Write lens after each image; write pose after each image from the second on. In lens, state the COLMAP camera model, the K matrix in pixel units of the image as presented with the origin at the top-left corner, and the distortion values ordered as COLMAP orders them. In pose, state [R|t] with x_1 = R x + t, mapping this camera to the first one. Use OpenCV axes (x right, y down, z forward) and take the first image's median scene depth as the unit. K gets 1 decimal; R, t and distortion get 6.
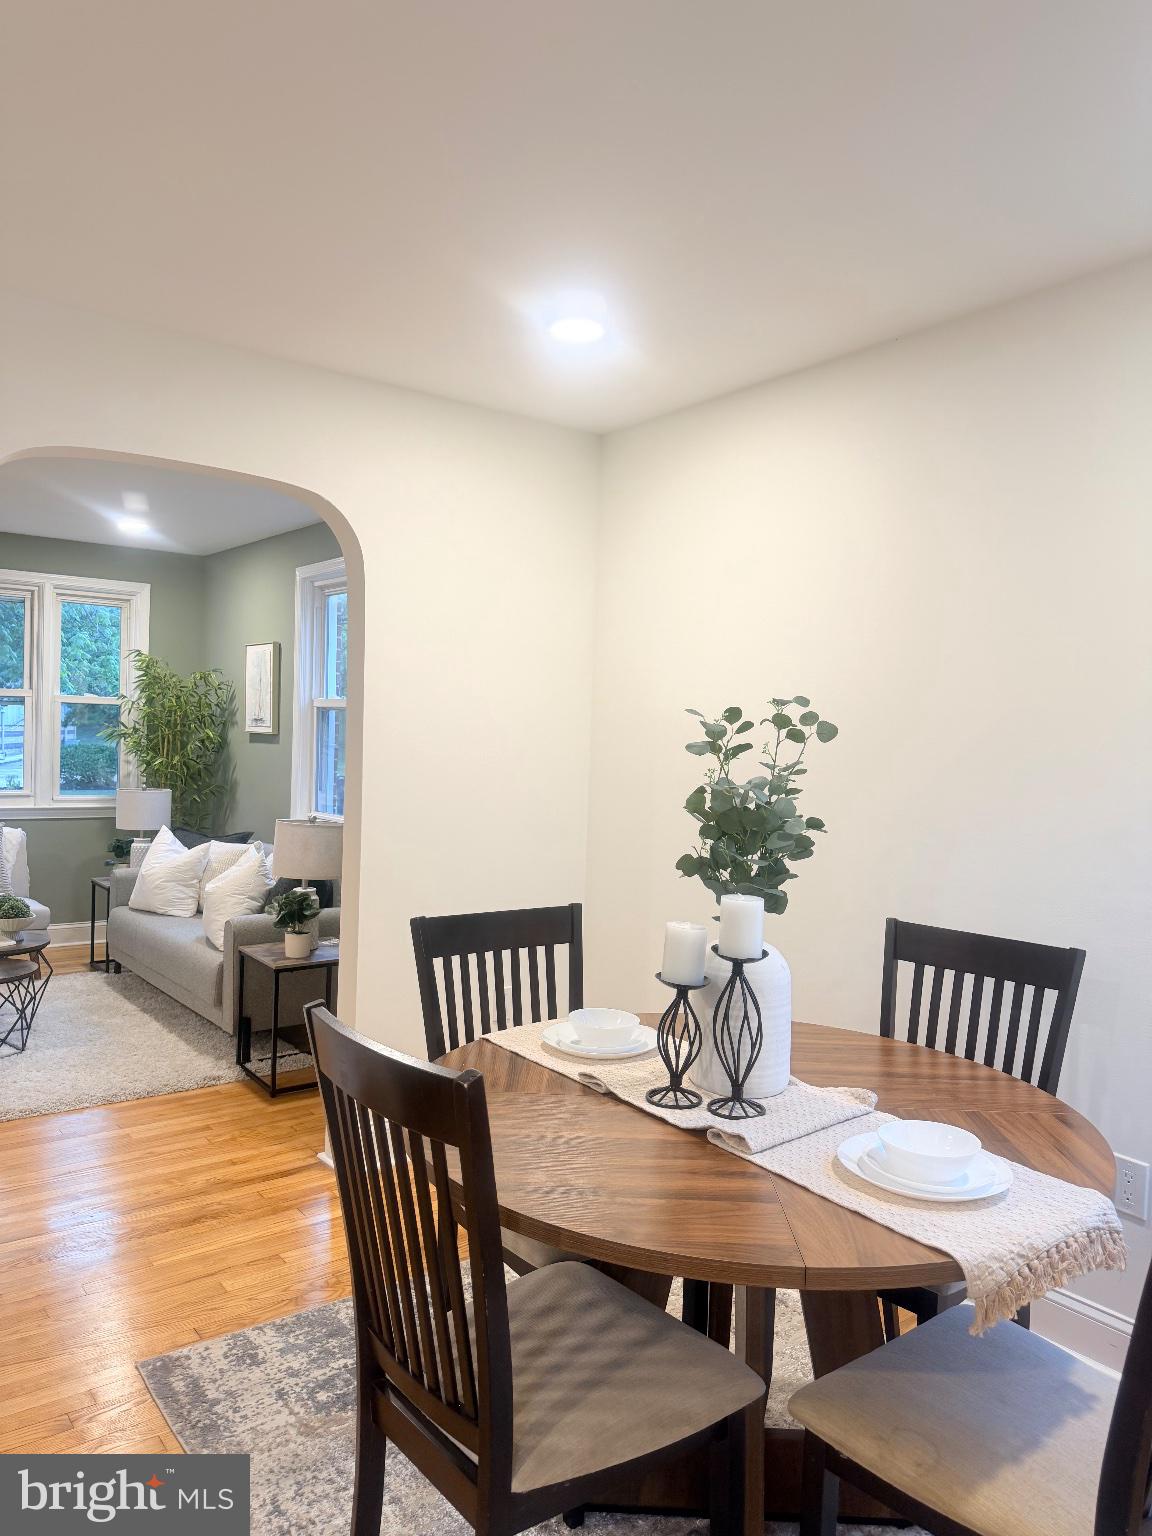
lens RADIAL K [[1102.8, 0, 576.0], [0, 1102.8, 768.0], [0, 0, 1]] dist [0.074164, -0.065332]
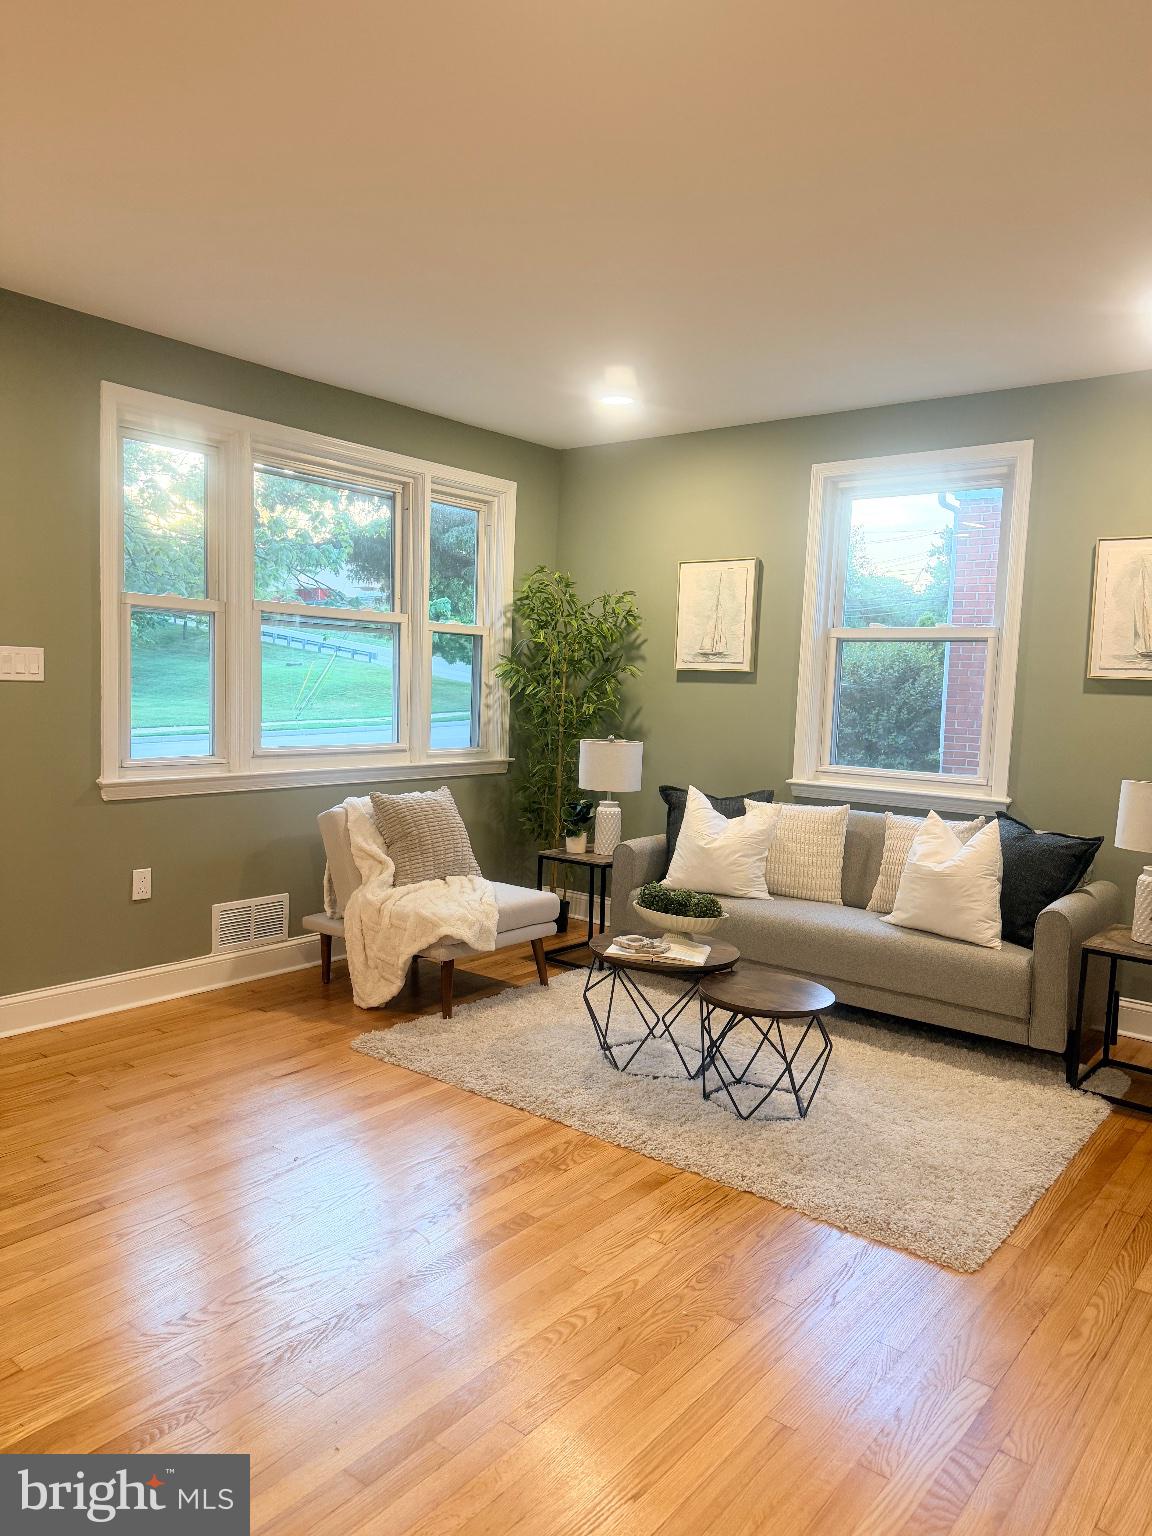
lens RADIAL K [[1102.8, 0, 576.0], [0, 1102.8, 768.0], [0, 0, 1]] dist [0.074164, -0.065332]
pose [[0.971685, -0.014454, 0.235837, -0.555984], [0.000335, 0.998211, 0.059795, -0.007601], [-0.236279, -0.058023, 0.969951, 0.215426]]
